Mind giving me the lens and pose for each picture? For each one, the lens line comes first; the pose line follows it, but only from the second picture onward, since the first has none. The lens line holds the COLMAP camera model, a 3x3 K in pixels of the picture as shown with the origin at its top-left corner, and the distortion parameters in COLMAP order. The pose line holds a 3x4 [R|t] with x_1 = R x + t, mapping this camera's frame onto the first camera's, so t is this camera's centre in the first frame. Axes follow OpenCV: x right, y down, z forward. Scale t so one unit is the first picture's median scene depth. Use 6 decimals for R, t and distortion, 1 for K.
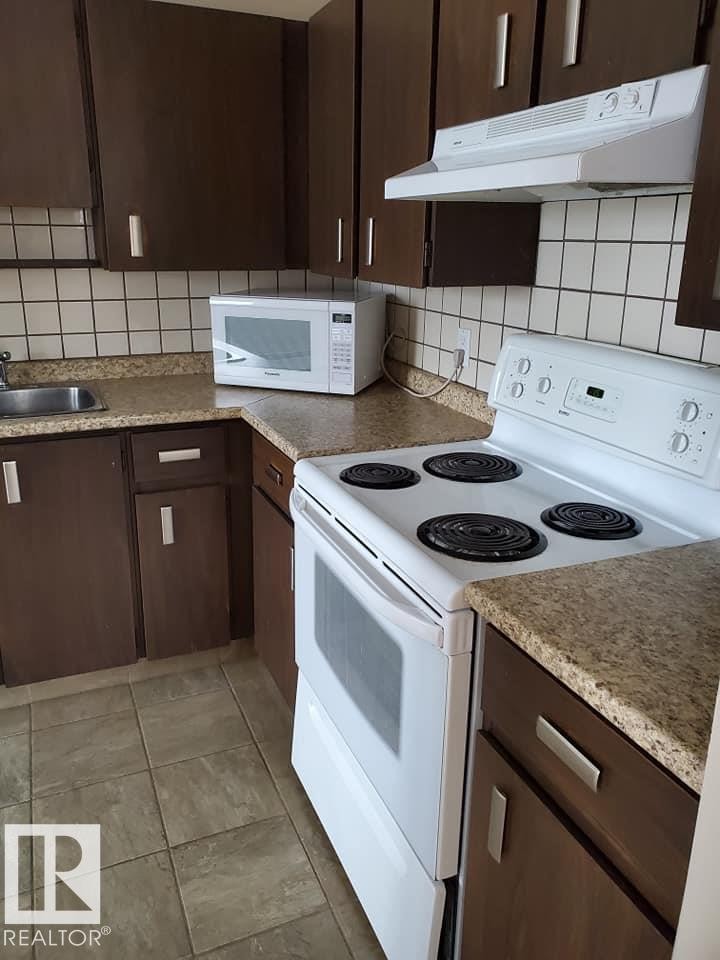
lens RADIAL K [[751.5, 0, 360.6], [0, 751.5, 473.8], [0, 0, 1]] dist [-0.009442, 0.008274]
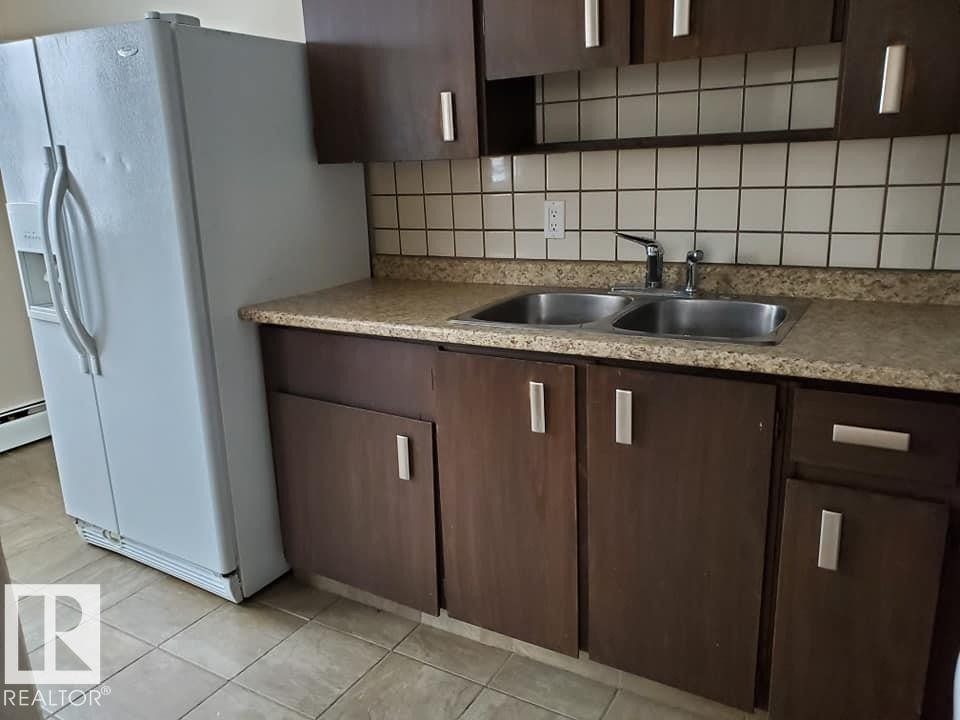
lens RADIAL K [[751.5, 0, 479.9], [0, 751.5, 364.0], [0, 0, 1]] dist [-0.009442, 0.008274]
pose [[0.567595, 0.183222, -0.802662, 0.051567], [-0.198534, 0.976612, 0.082538, -0.066015], [0.799012, 0.112508, 0.590696, 0.365902]]
